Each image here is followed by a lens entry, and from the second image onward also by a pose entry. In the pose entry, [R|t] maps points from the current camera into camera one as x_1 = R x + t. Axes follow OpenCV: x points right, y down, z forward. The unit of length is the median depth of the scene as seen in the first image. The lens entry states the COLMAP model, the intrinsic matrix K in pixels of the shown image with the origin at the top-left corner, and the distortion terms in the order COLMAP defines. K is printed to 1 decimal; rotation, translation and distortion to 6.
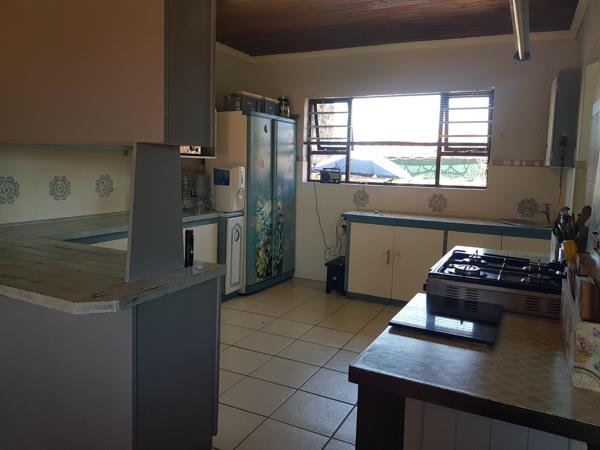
lens RADIAL K [[473.4, 0, 291.1], [0, 473.4, 203.8], [0, 0, 1]] dist [-0.013153, -0.009424]
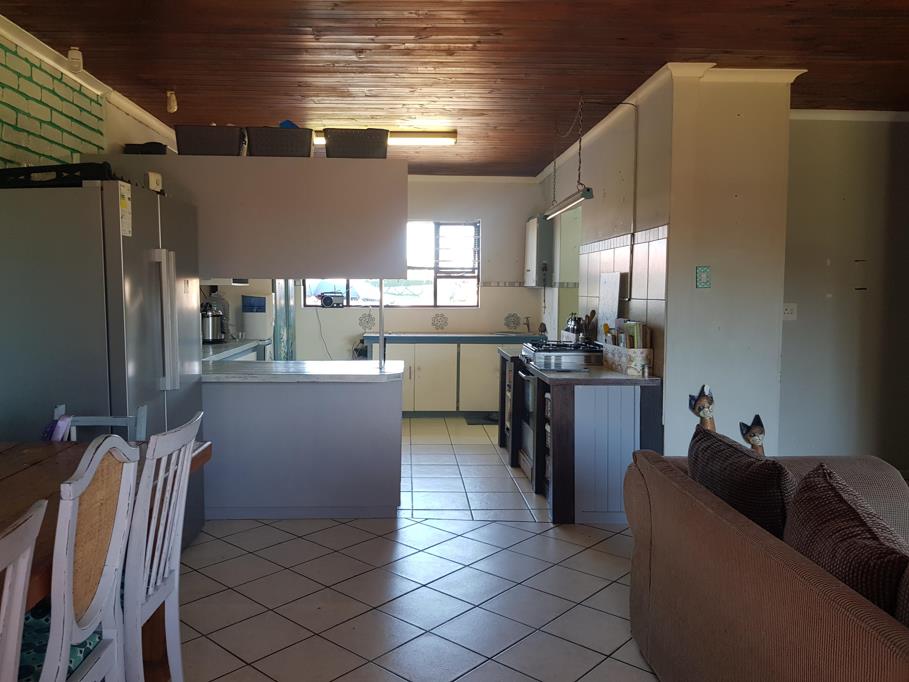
lens RADIAL K [[717.2, 0, 454.3], [0, 717.2, 342.3], [0, 0, 1]] dist [-0.013153, -0.009424]
pose [[0.848938, -0.059622, 0.525118, -0.537914], [0.062222, 0.997981, 0.012718, 0.026895], [-0.524816, 0.021877, 0.850934, -0.437188]]
